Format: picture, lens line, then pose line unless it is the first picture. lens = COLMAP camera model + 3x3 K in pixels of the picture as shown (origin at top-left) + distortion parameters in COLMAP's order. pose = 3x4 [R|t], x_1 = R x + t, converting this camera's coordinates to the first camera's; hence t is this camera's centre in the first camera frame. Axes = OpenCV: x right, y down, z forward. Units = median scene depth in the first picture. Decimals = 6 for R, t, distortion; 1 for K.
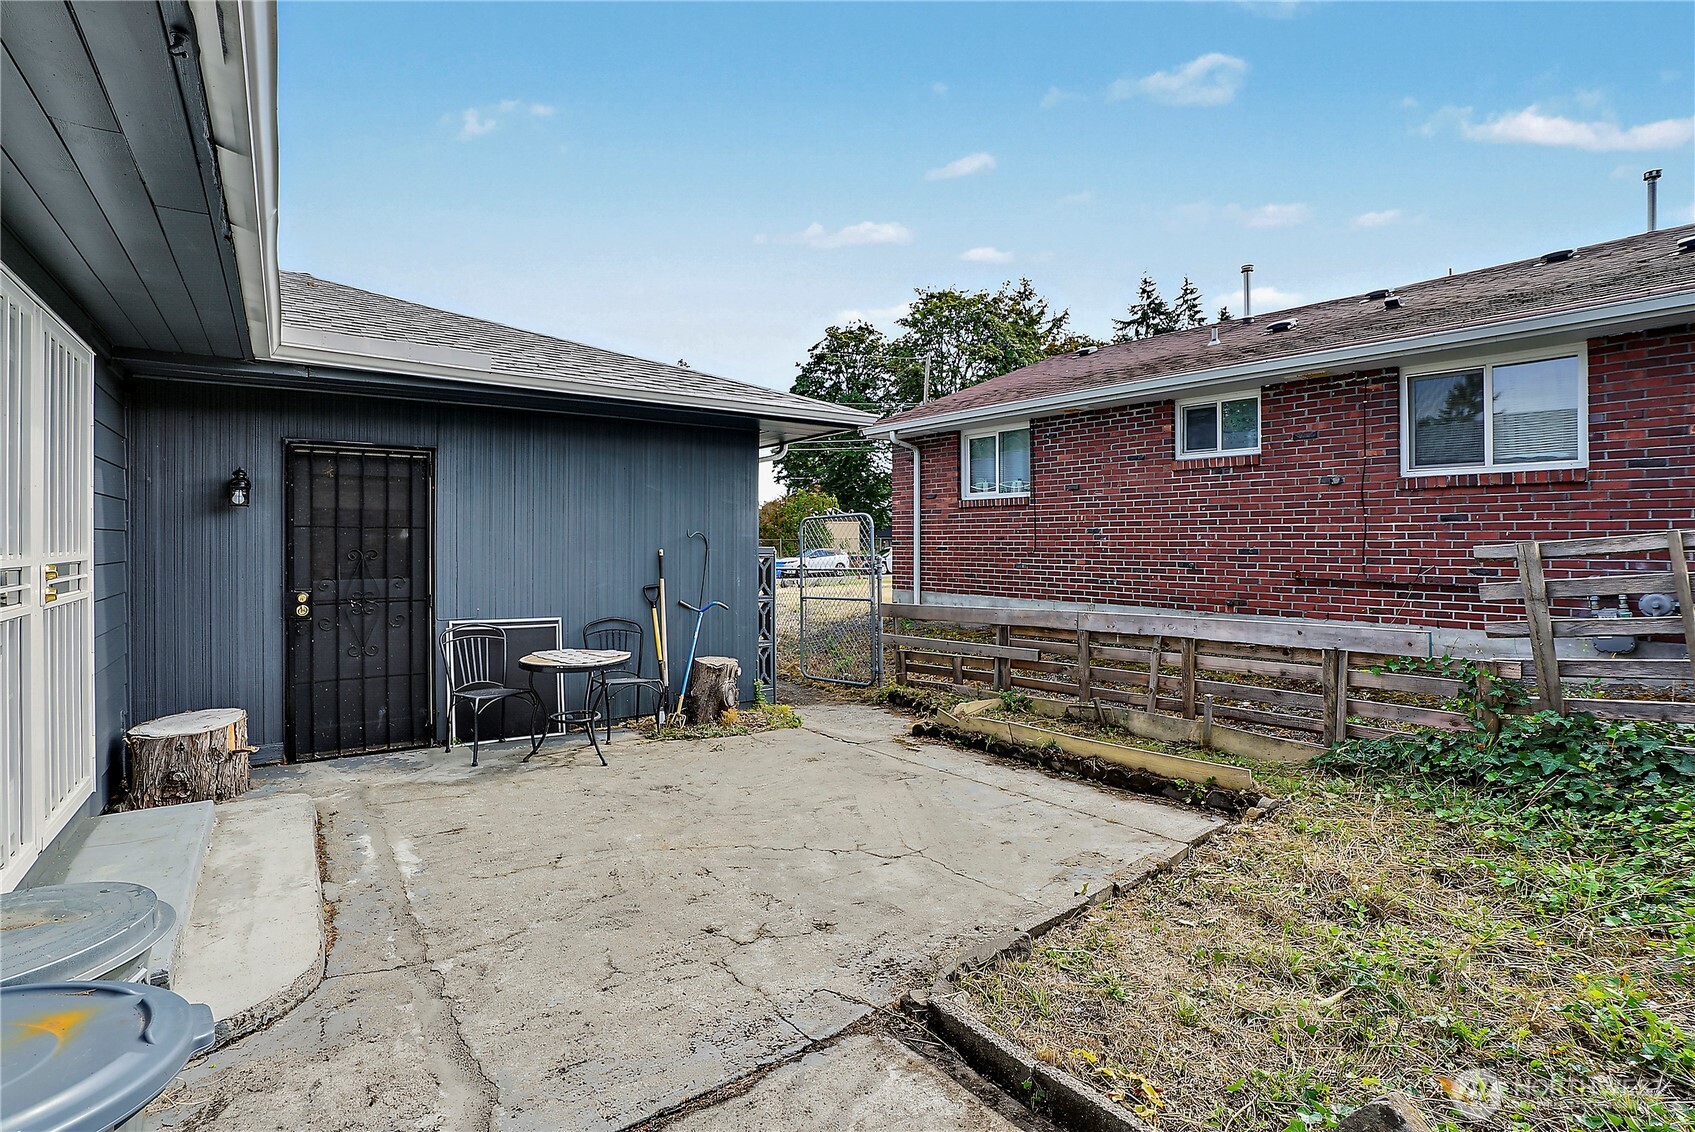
lens RADIAL K [[774.5, 0, 842.4], [0, 774.5, 553.9], [0, 0, 1]] dist [-0.005544, 0.005973]
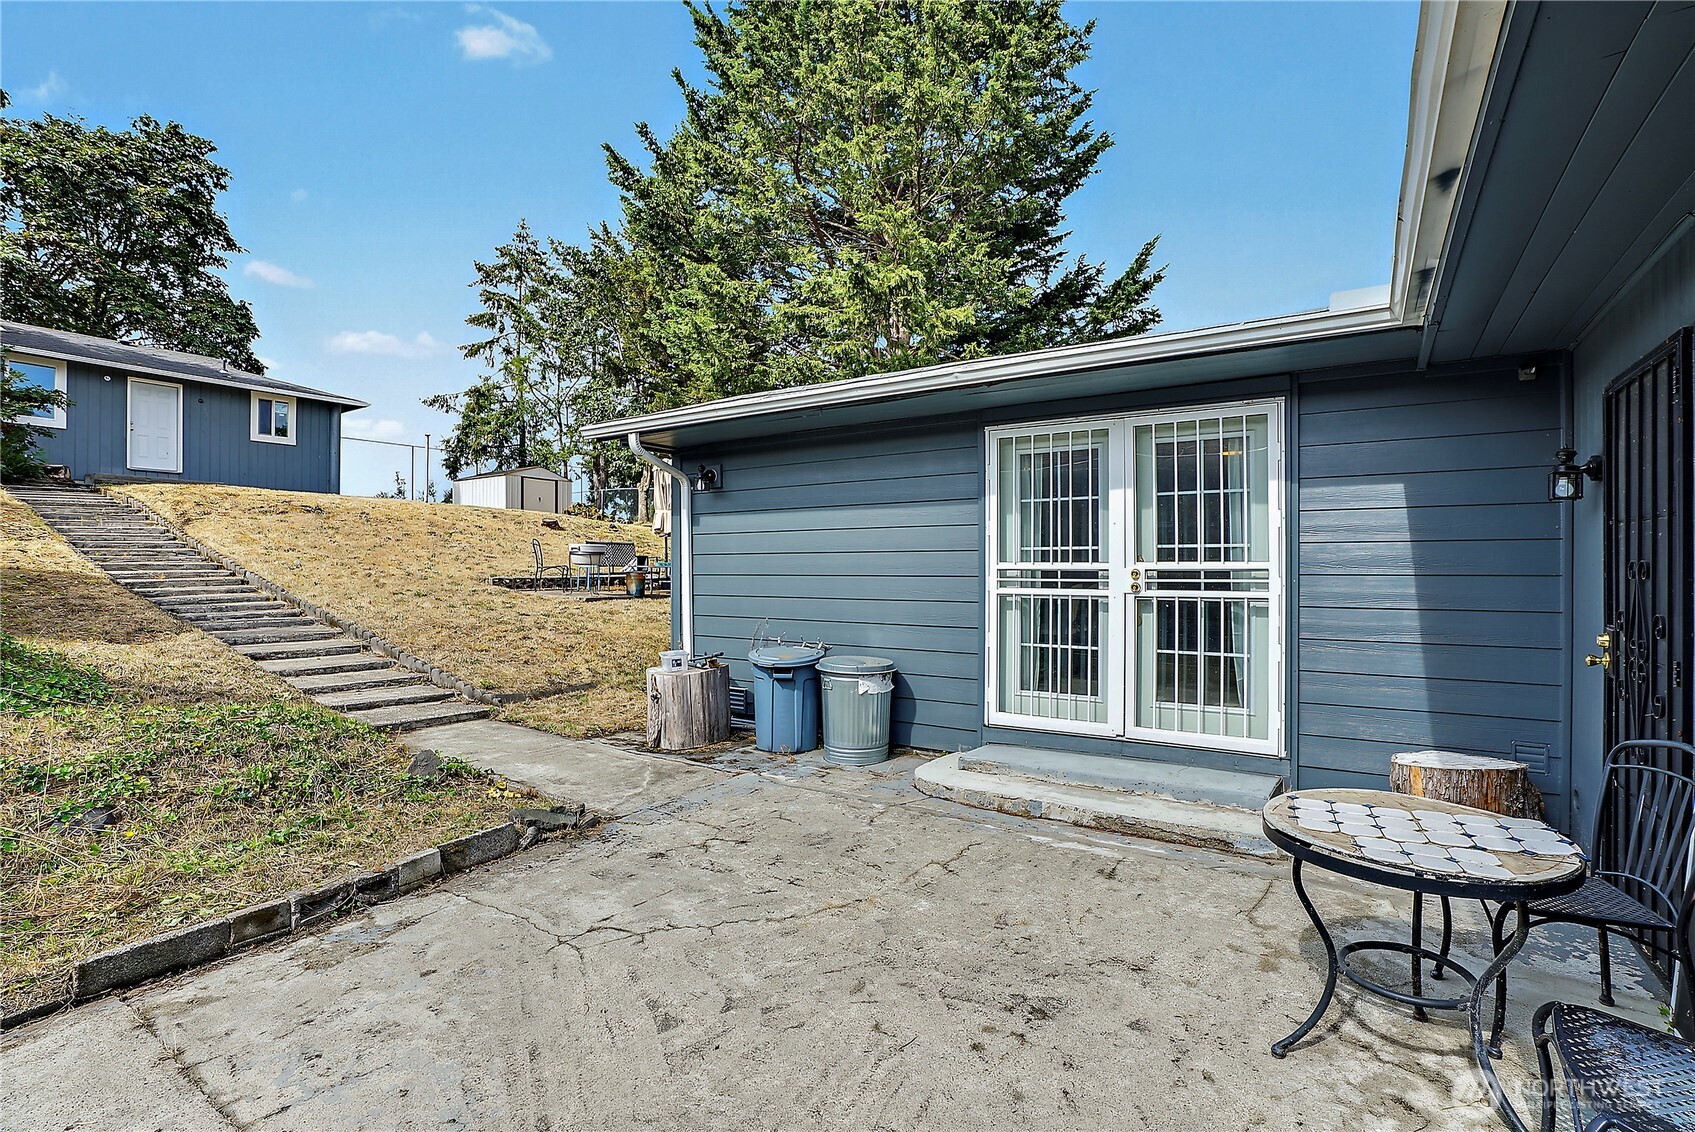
lens RADIAL K [[774.5, 0, 841.3], [0, 774.5, 568.0], [0, 0, 1]] dist [-0.005544, 0.005973]
pose [[-0.942343, 0.003871, -0.334626, 0.096788], [0.000394, 0.999945, 0.010460, -0.004620], [0.334649, 0.009725, -0.942293, 1.916221]]
